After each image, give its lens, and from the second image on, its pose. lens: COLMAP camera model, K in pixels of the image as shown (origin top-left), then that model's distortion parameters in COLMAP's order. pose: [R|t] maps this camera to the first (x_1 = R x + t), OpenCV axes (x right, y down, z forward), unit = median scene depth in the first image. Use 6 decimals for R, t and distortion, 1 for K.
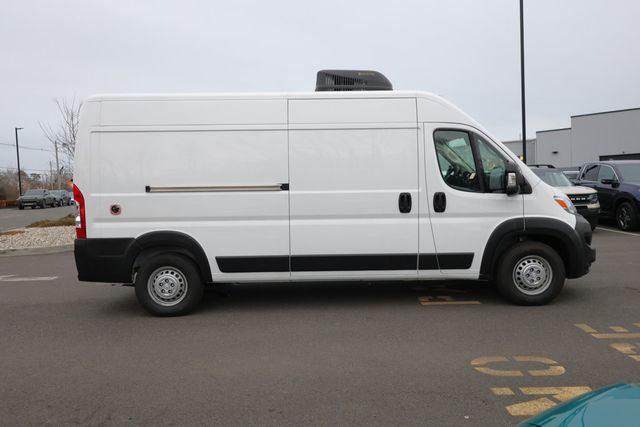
lens RADIAL K [[443.5, 0, 320.0], [0, 443.5, 213.5], [0, 0, 1]] dist [-0.006578, -0.004352]
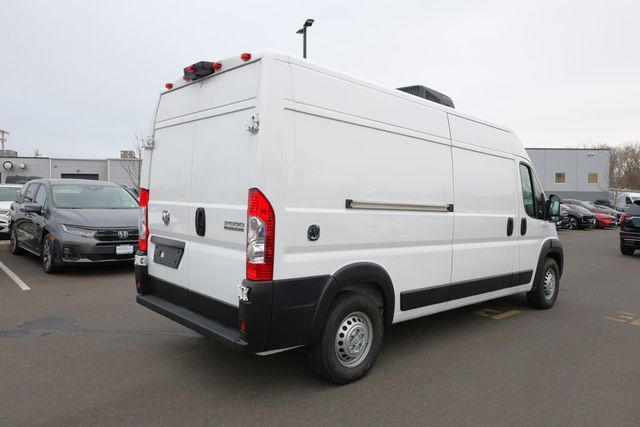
lens RADIAL K [[443.5, 0, 320.0], [0, 443.5, 213.5], [0, 0, 1]] dist [-0.006578, -0.004352]
pose [[0.740957, 0.029928, 0.670886, -0.888399], [-0.010668, 0.999405, -0.032801, -0.016143], [-0.671468, 0.017147, 0.740835, 0.506410]]
